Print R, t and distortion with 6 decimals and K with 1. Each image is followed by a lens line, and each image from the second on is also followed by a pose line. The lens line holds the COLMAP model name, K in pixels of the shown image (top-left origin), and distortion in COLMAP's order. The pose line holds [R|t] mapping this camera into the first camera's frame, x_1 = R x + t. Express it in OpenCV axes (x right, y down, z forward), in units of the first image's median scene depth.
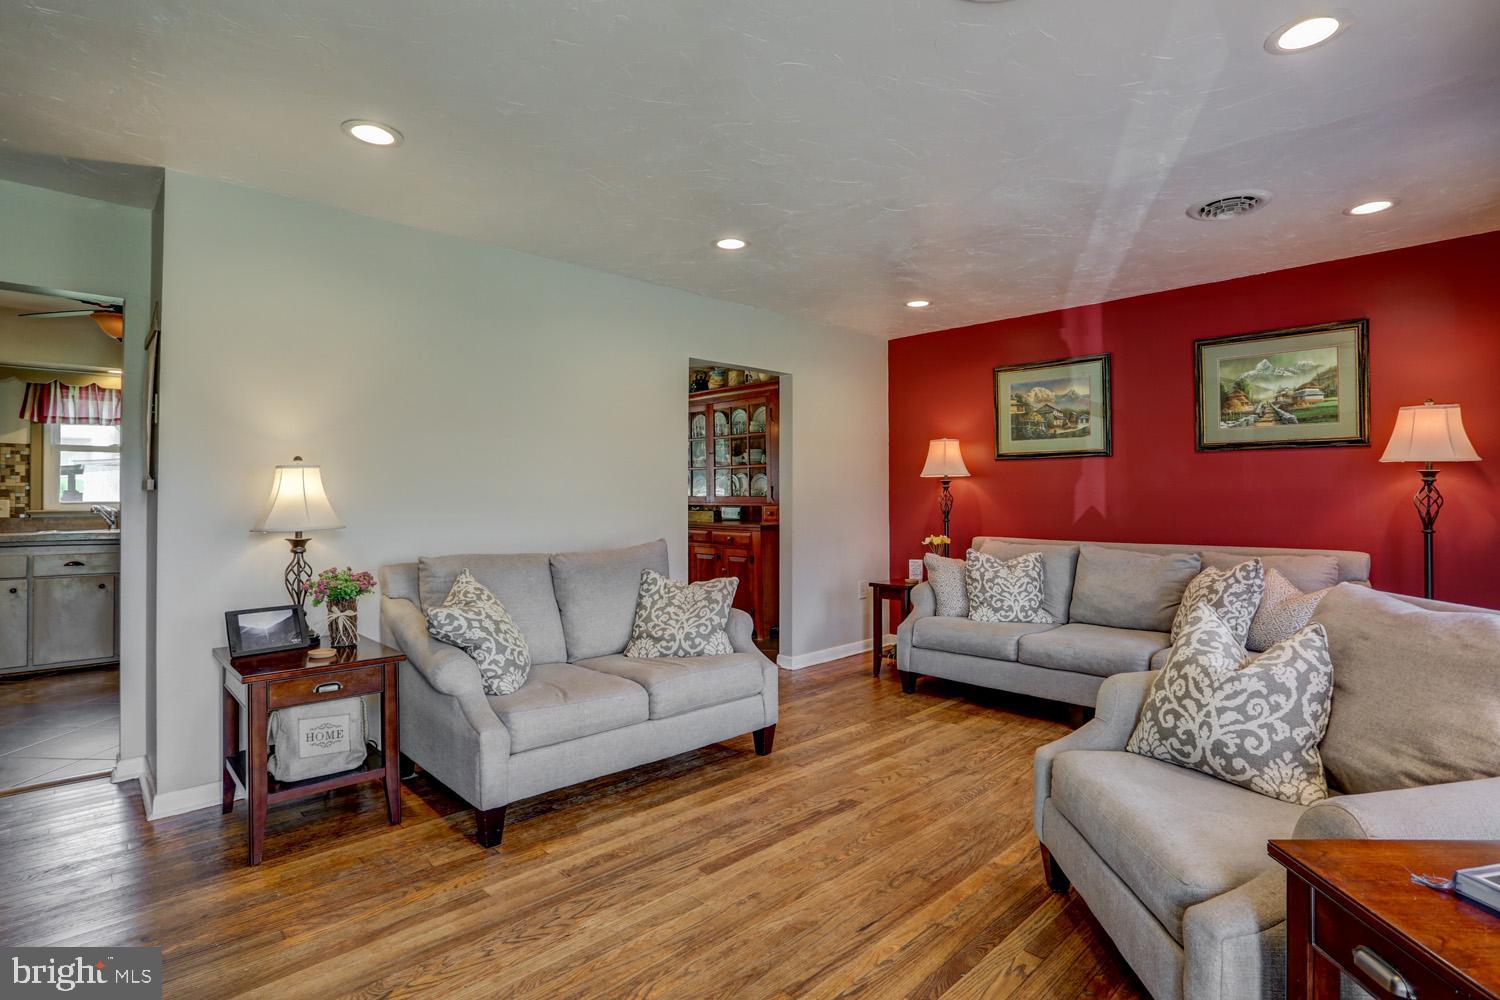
lens RADIAL K [[728.2, 0, 743.4], [0, 728.2, 484.2], [0, 0, 1]] dist [-0.060443, 0.022123]
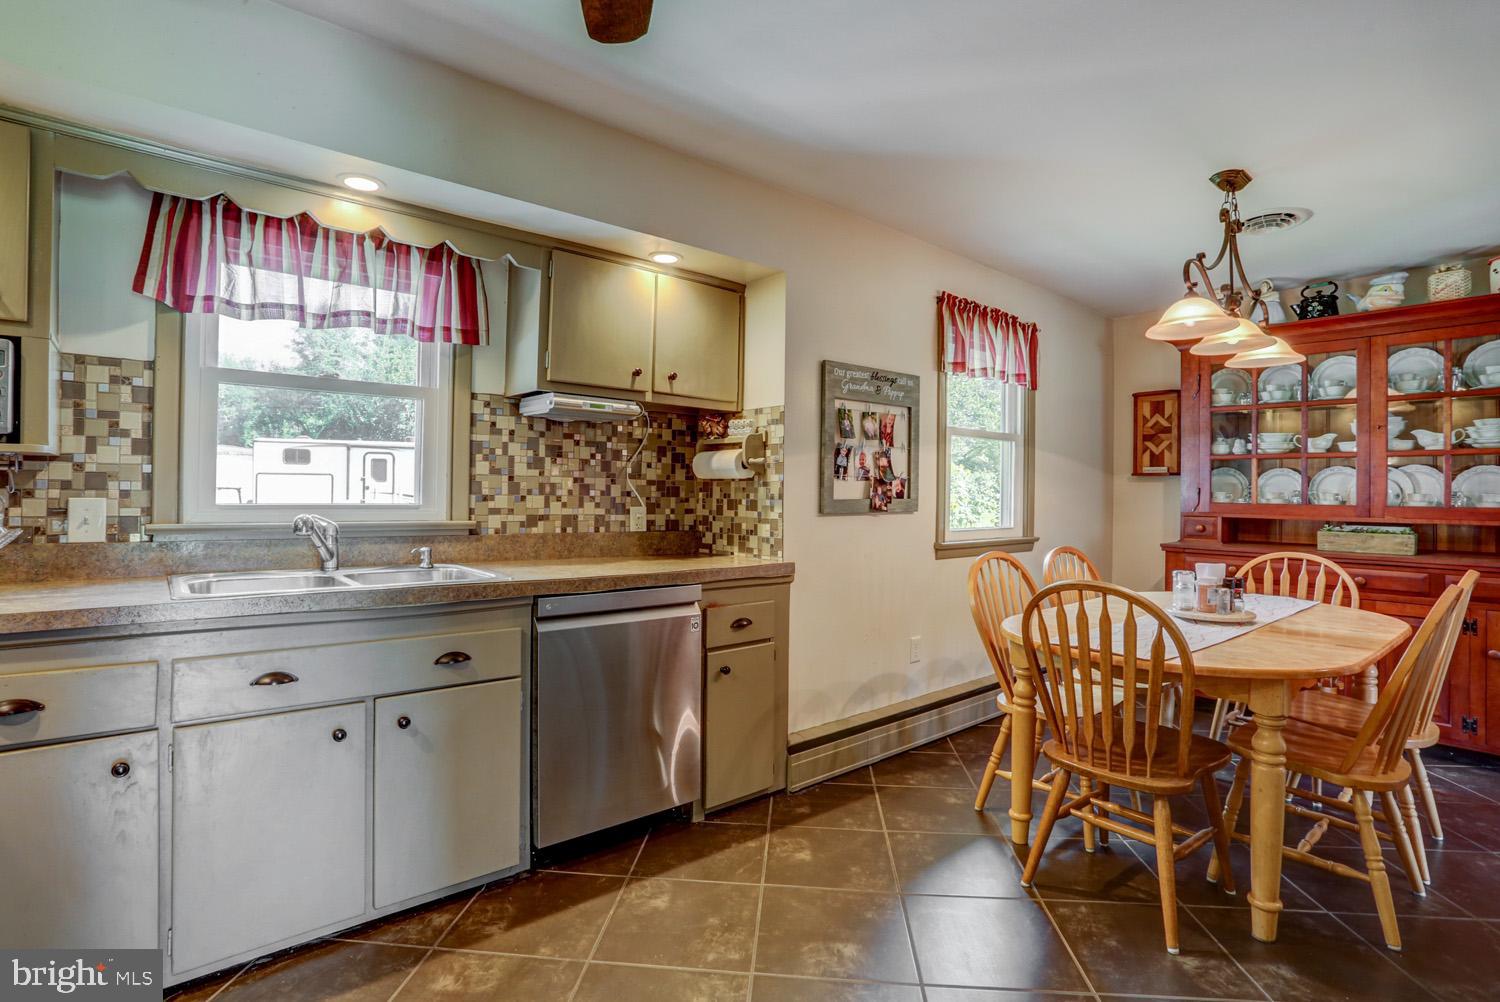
lens RADIAL K [[728.2, 0, 720.3], [0, 728.2, 492.1], [0, 0, 1]] dist [-0.060443, 0.022123]
pose [[0.999028, 0.015379, -0.041313, -0.884940], [-0.014894, 0.999817, 0.012020, 0.011552], [0.041491, -0.011393, 0.999074, 0.794024]]
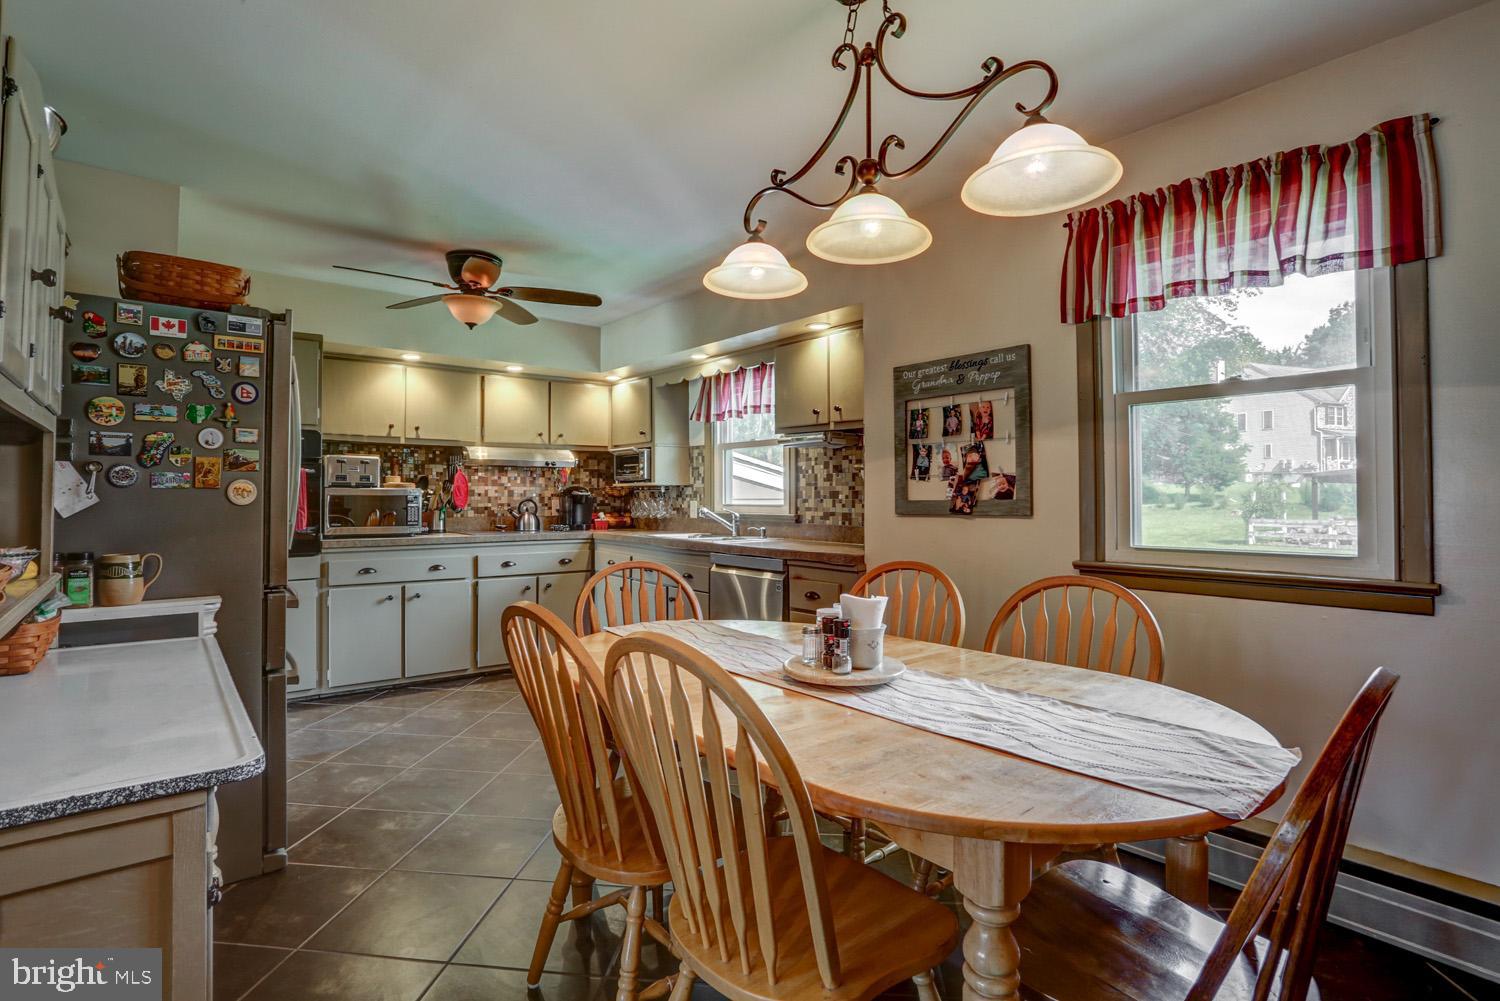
lens RADIAL K [[728.2, 0, 761.3], [0, 728.2, 490.0], [0, 0, 1]] dist [-0.060443, 0.022123]
pose [[-0.017994, -0.007282, -0.999812, 0.011834], [0.010373, 0.999918, -0.007469, 0.019920], [0.999784, -0.010506, -0.017917, 1.440777]]
